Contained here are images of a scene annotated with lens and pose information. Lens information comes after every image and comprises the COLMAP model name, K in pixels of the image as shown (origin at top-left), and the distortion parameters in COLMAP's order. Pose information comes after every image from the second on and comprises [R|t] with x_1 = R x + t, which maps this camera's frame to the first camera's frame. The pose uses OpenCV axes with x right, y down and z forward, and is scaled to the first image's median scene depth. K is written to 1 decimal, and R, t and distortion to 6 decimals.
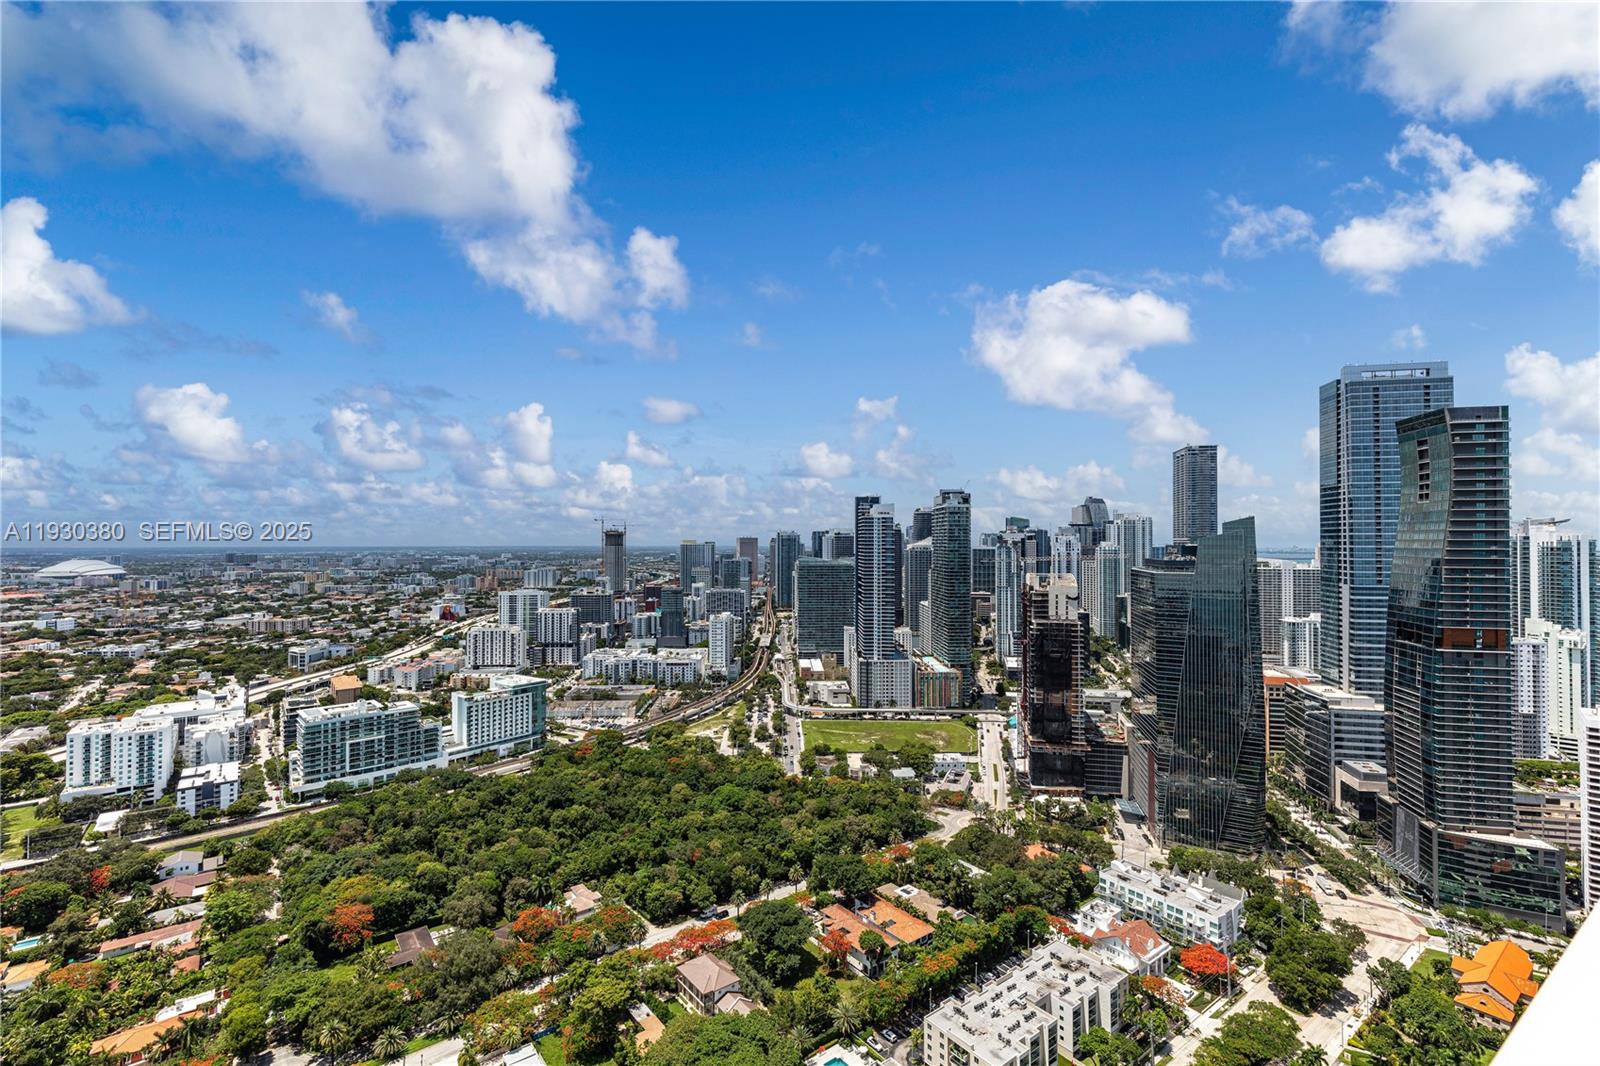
lens RADIAL K [[712.0, 0, 810.9], [0, 712.0, 532.6], [0, 0, 1]] dist [0.006912, -0.000238]
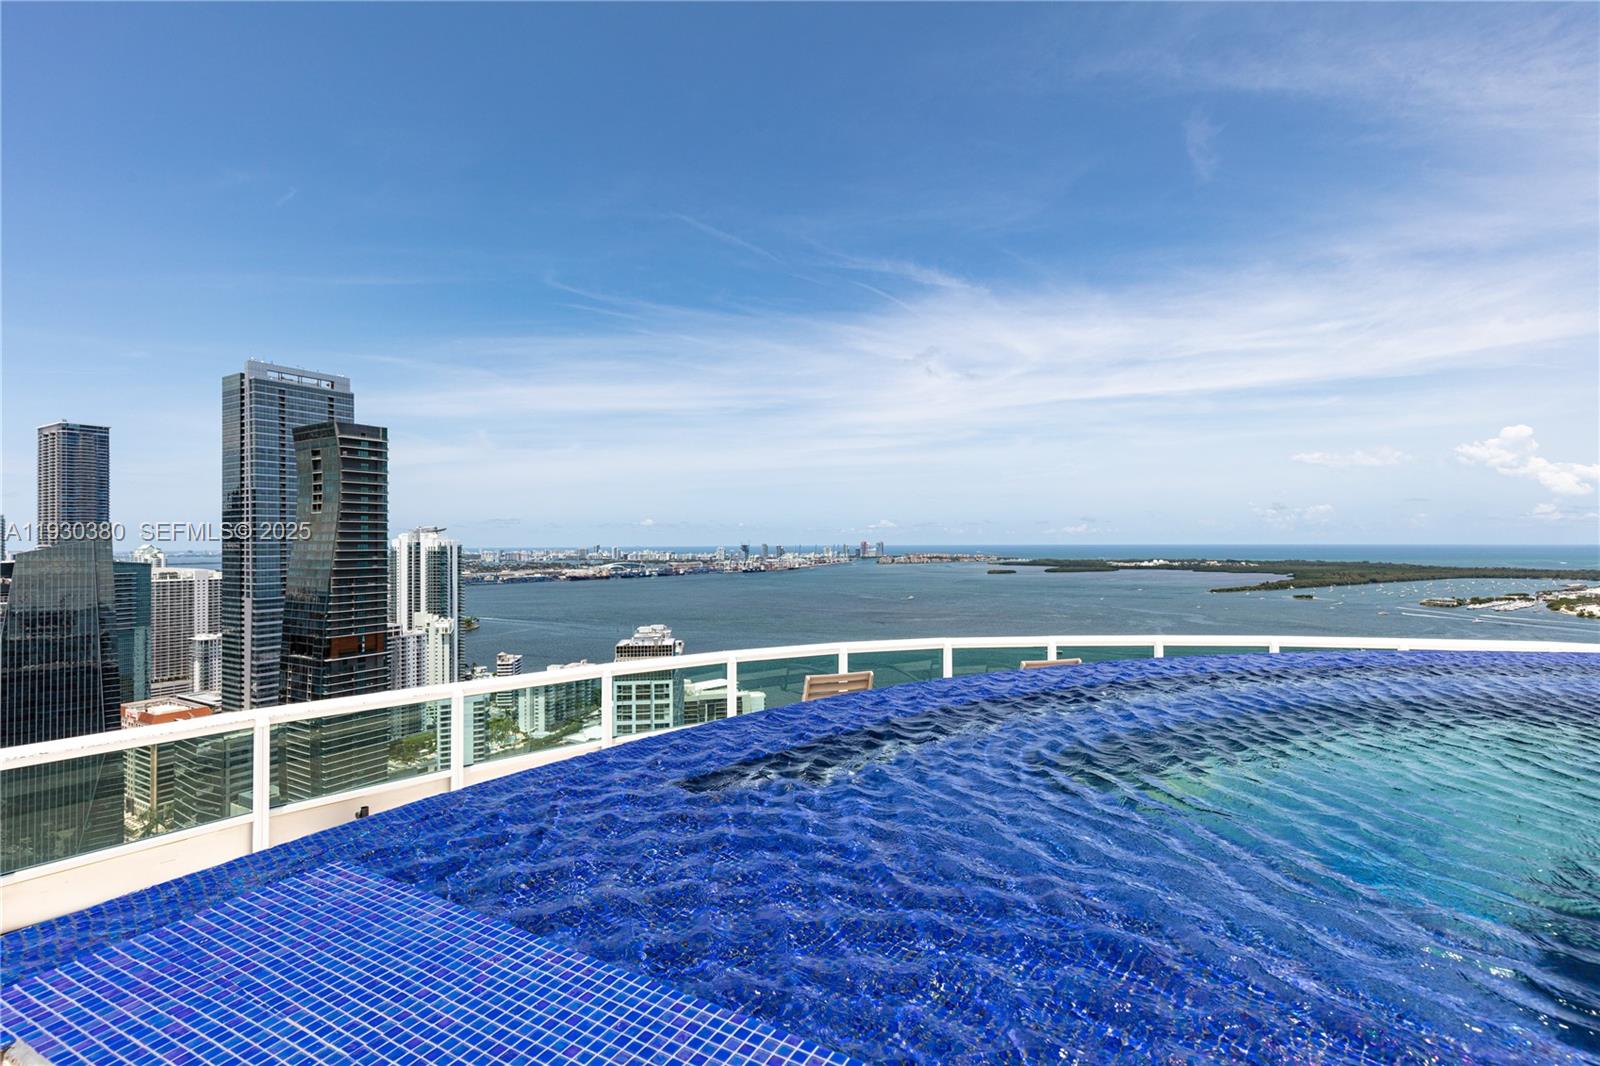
lens RADIAL K [[713.0, 0, 807.6], [0, 713.0, 533.4], [0, 0, 1]] dist [0.005717, 0.000634]
pose [[0.302583, 0.005413, 0.953108, 0.125856], [-0.005260, 0.999978, -0.004009, -0.014760], [-0.953109, -0.003800, 0.302605, 0.054033]]
